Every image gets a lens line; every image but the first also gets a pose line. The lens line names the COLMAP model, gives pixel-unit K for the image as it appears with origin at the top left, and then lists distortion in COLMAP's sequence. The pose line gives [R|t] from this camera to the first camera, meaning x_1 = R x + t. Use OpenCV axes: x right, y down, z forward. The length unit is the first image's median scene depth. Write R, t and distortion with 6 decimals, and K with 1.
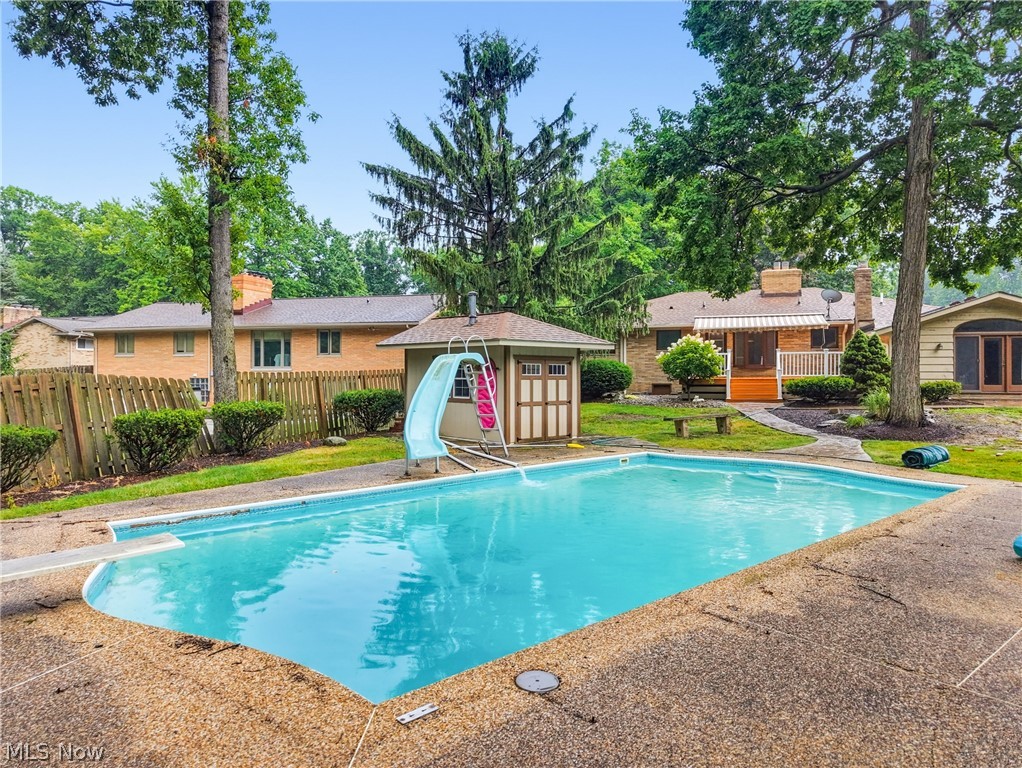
lens RADIAL K [[705.0, 0, 511.0], [0, 705.0, 384.0], [0, 0, 1]] dist [0.002421, 0.000767]
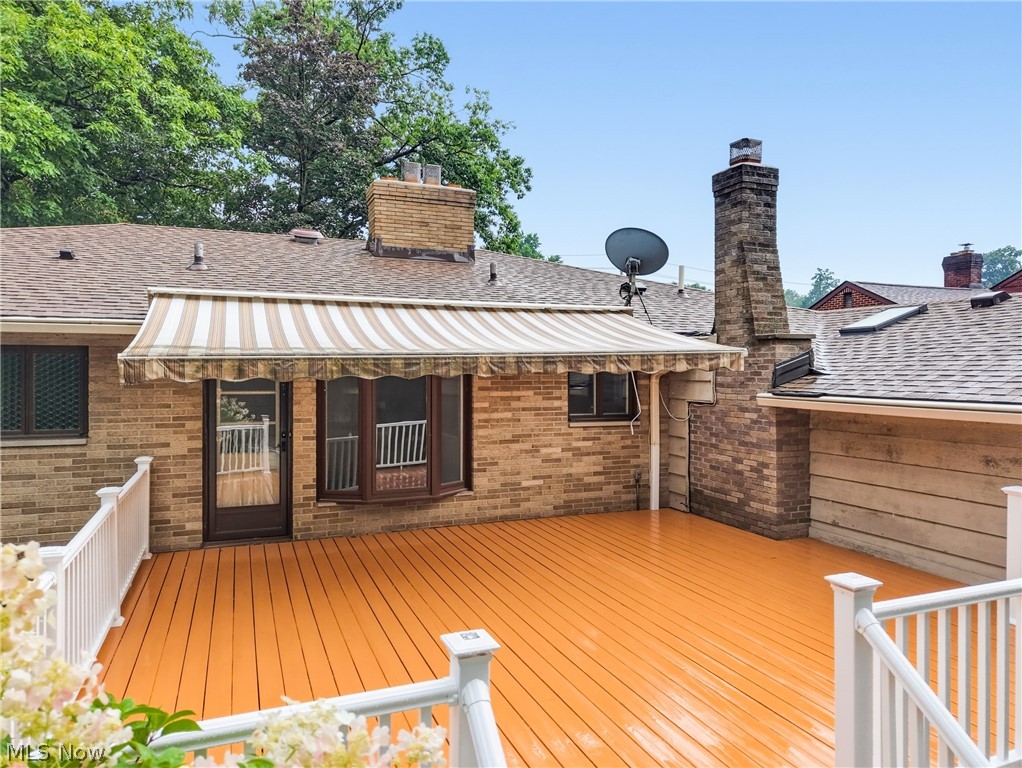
lens RADIAL K [[681.4, 0, 511.0], [0, 681.4, 384.0], [0, 0, 1]] dist [-0.002026, 0.000614]
pose [[0.759805, 0.003645, 0.650141, 0.194091], [-0.015336, 0.999807, 0.012318, -0.066337], [-0.649971, -0.019330, 0.759714, 0.711674]]
